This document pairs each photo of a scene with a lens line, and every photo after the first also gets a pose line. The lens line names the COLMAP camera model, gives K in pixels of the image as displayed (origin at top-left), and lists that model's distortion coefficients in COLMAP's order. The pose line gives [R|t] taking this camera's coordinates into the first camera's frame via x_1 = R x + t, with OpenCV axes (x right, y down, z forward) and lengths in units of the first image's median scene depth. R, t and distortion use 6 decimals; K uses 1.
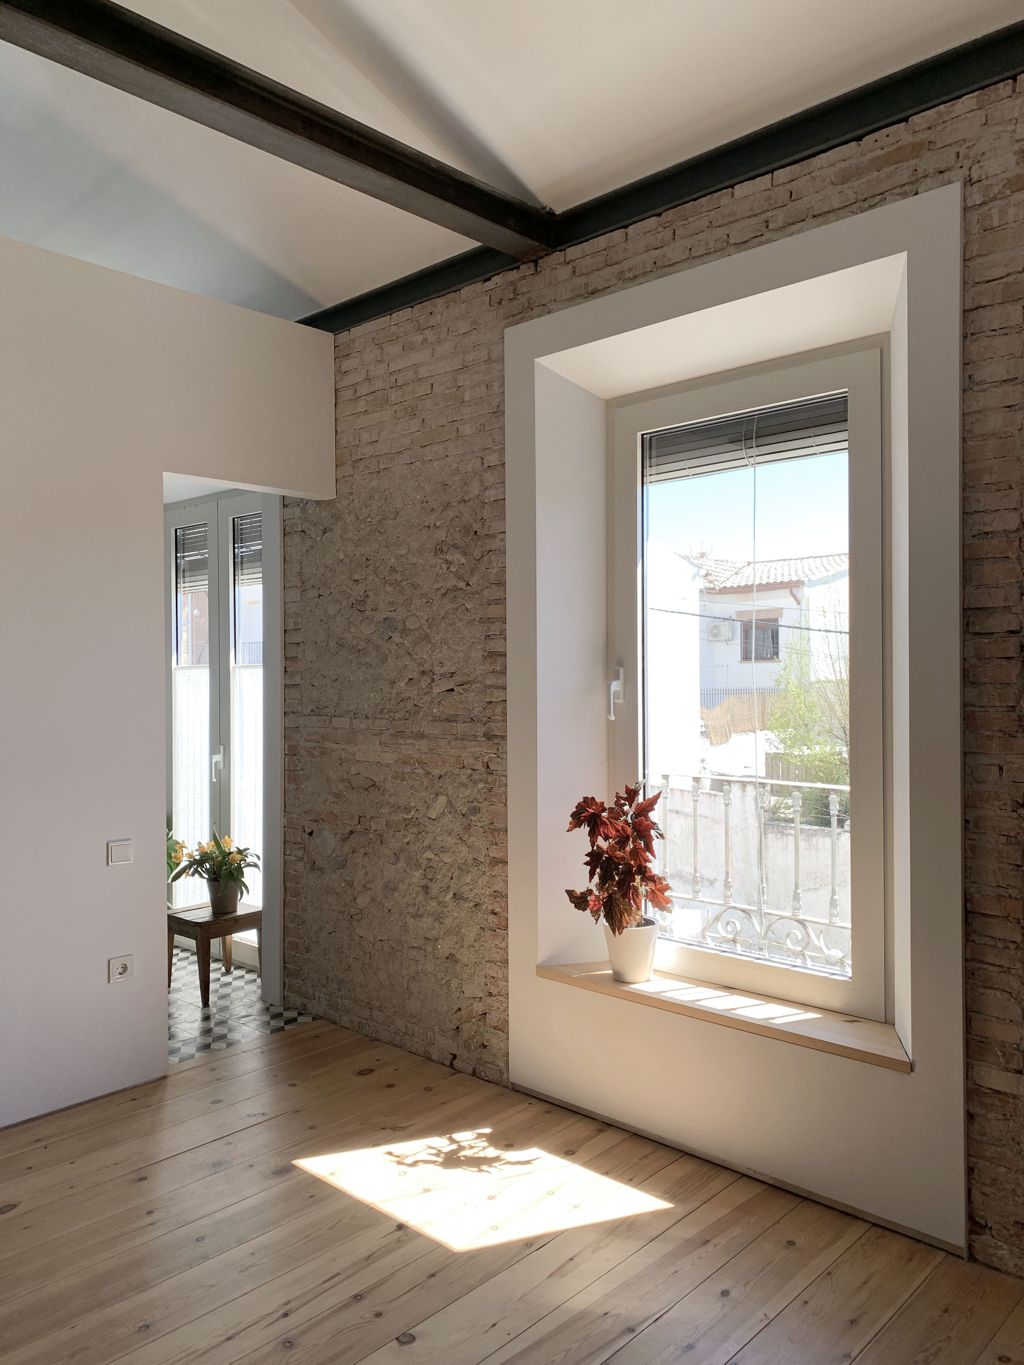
lens RADIAL K [[1029.3, 0, 502.6], [0, 1029.3, 677.3], [0, 0, 1]] dist [0.044983, -0.062407]
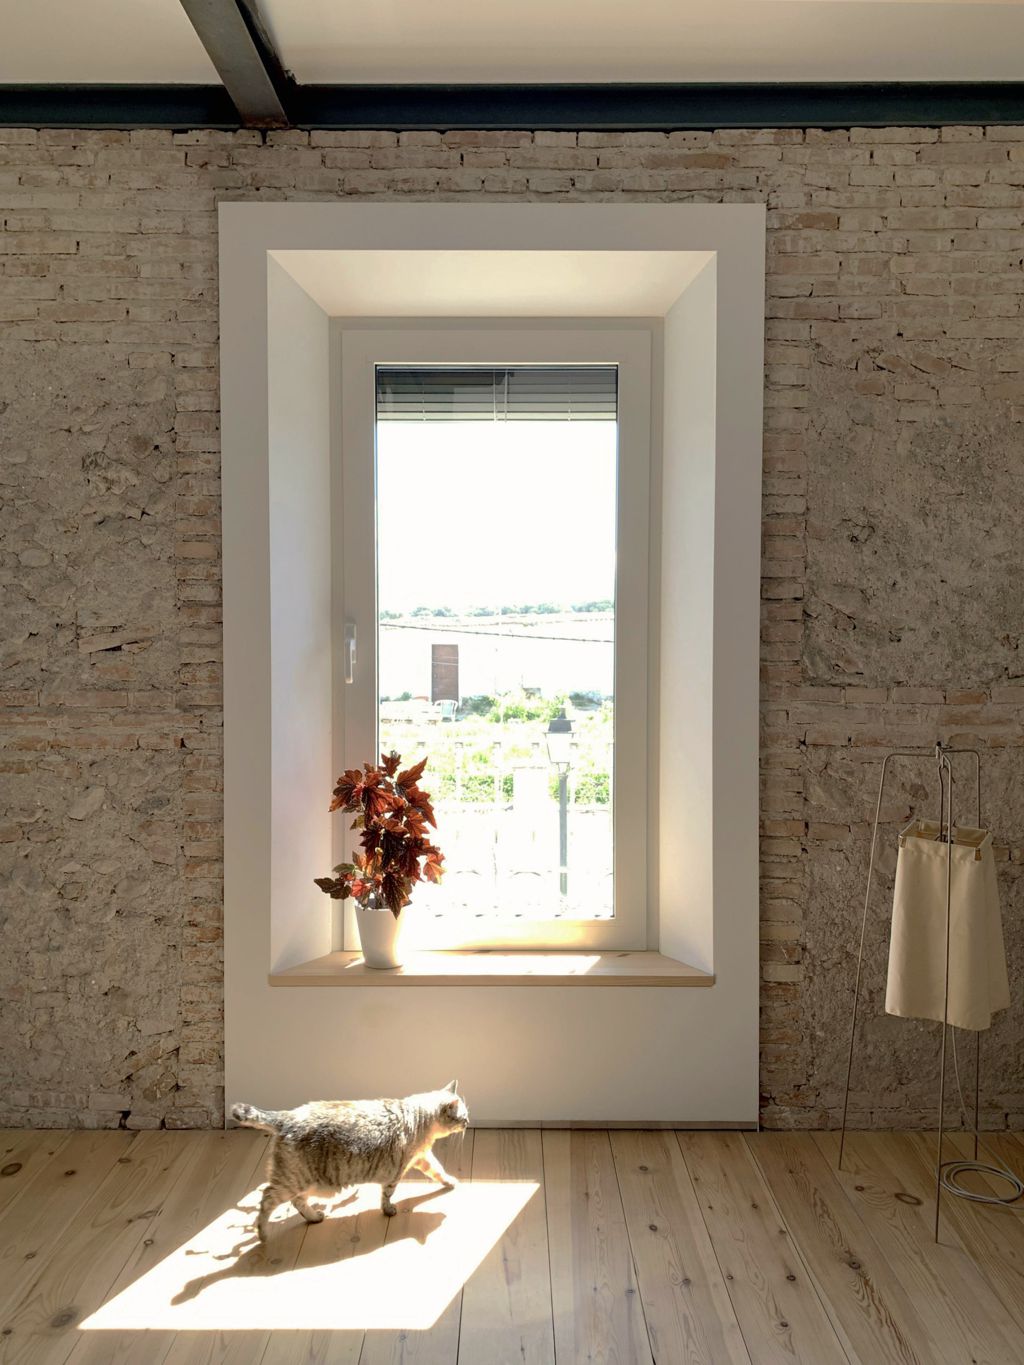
lens RADIAL K [[1073.6, 0, 513.1], [0, 1073.6, 687.1], [0, 0, 1]] dist [0.006674, -0.026053]
pose [[0.724652, -0.014016, 0.688972, -0.456125], [-0.006314, 0.999616, 0.026977, 0.020433], [-0.689086, -0.023899, 0.724286, 0.248111]]
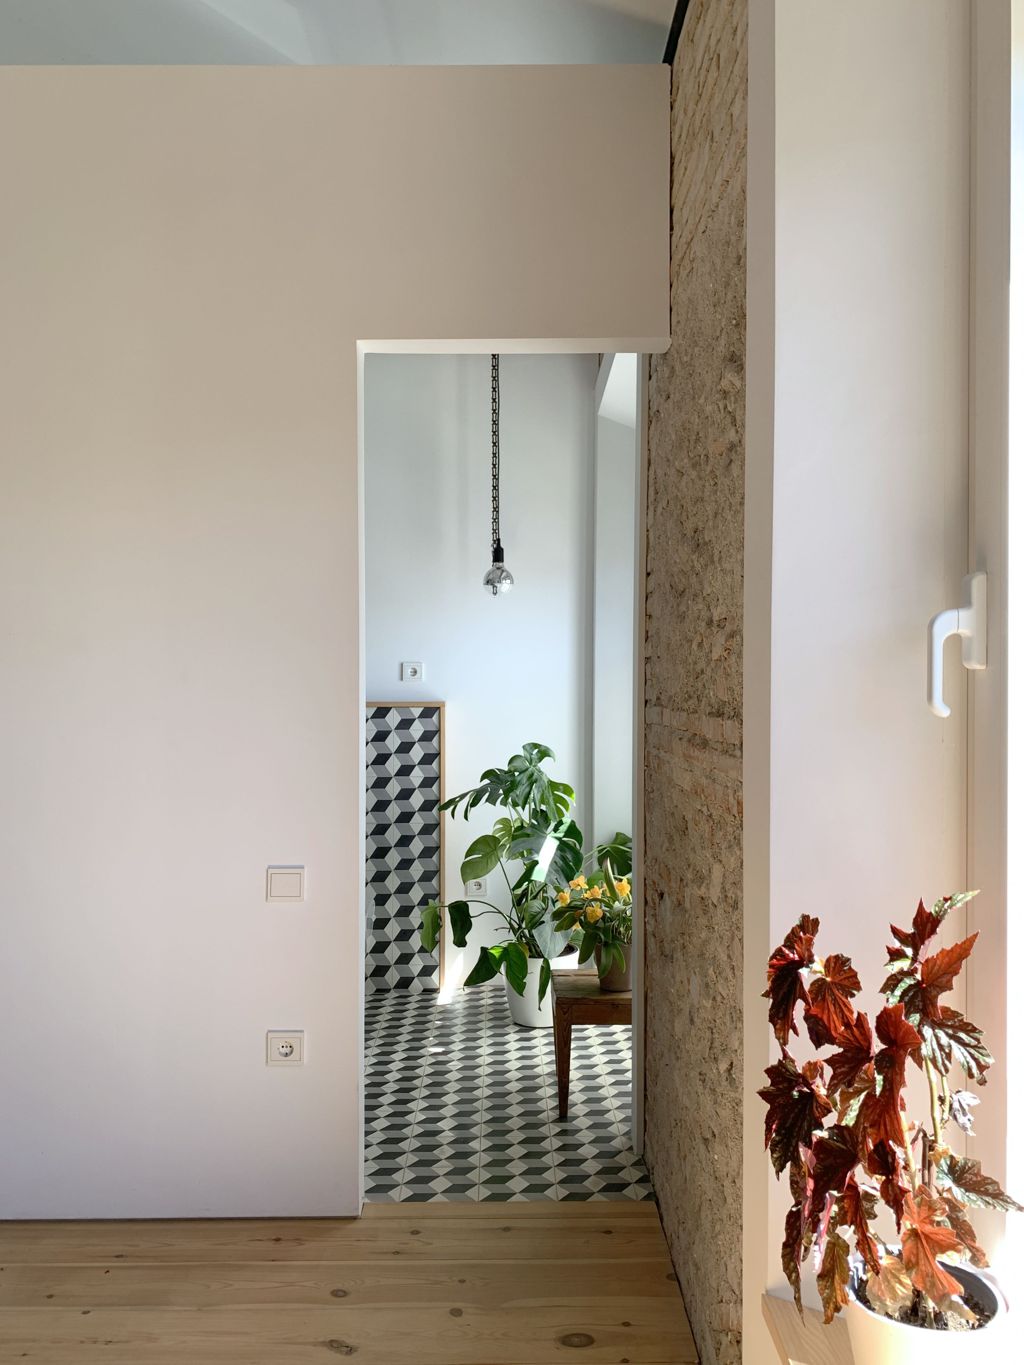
lens RADIAL K [[1073.6, 0, 514.1], [0, 1073.6, 688.8], [0, 0, 1]] dist [0.006674, -0.026053]
pose [[0.691196, 0.009412, -0.722606, 0.297108], [-0.008290, 0.999953, 0.005094, 0.032924], [0.722620, 0.002469, 0.691241, 0.665202]]
